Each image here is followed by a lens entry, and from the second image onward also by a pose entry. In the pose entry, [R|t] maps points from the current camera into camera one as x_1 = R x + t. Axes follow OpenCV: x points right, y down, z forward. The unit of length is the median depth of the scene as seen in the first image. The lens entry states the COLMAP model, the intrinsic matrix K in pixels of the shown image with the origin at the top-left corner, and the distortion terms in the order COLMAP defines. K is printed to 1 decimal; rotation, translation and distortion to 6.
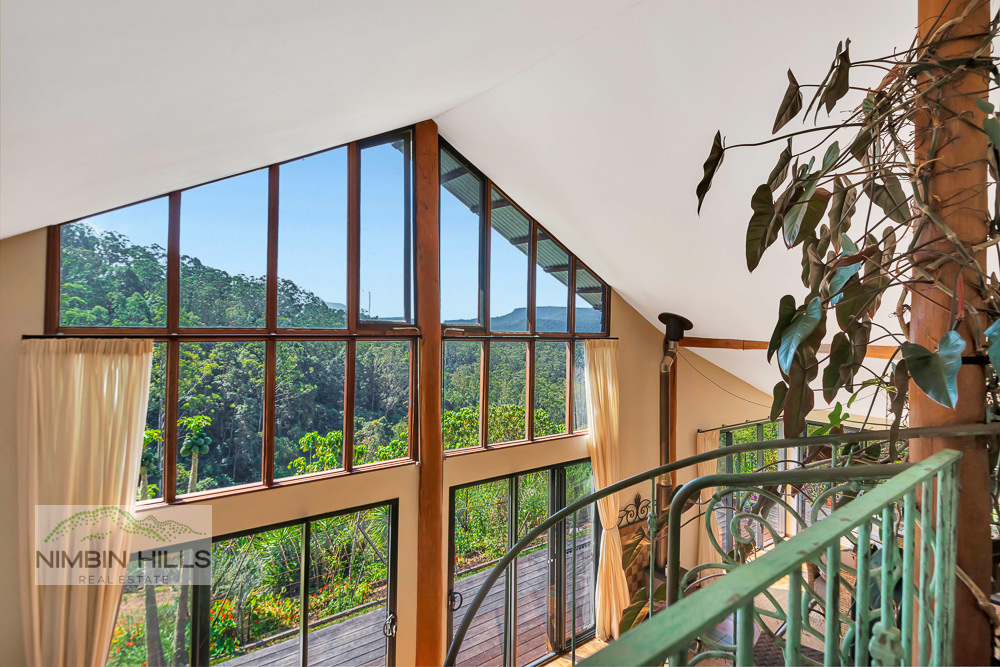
lens RADIAL K [[496.2, 0, 522.7], [0, 496.2, 324.8], [0, 0, 1]] dist [0.019425, -0.000300]
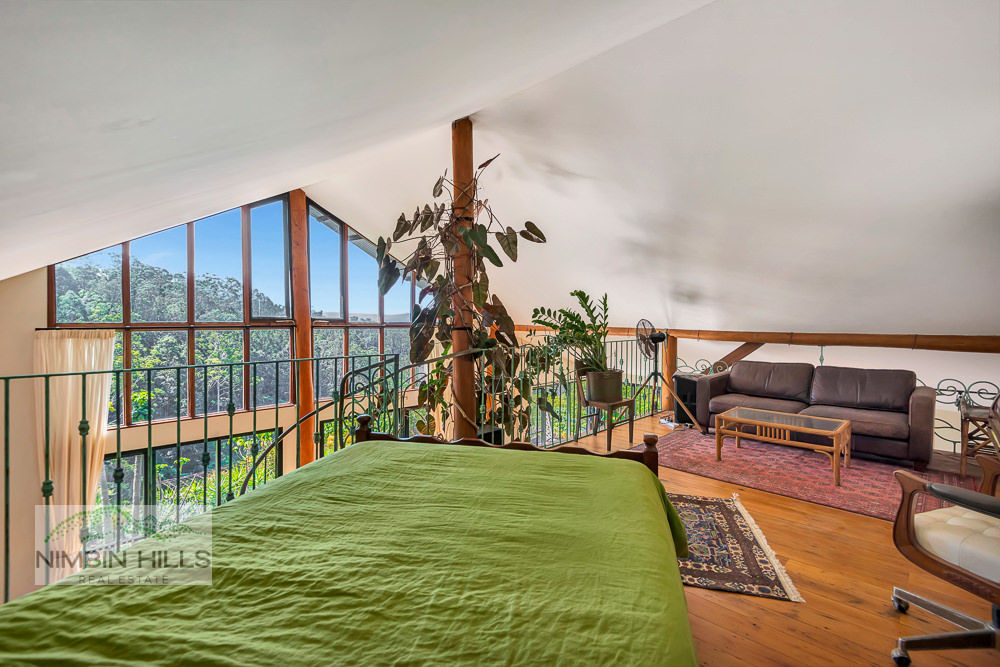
lens RADIAL K [[451.1, 0, 506.0], [0, 451.1, 323.7], [0, 0, 1]] dist [0.027965, -0.000031]
pose [[0.994888, -0.017354, 0.099479, 0.317488], [0.015759, 0.999735, 0.016794, 0.002246], [-0.099744, -0.015140, 0.994898, -0.507554]]
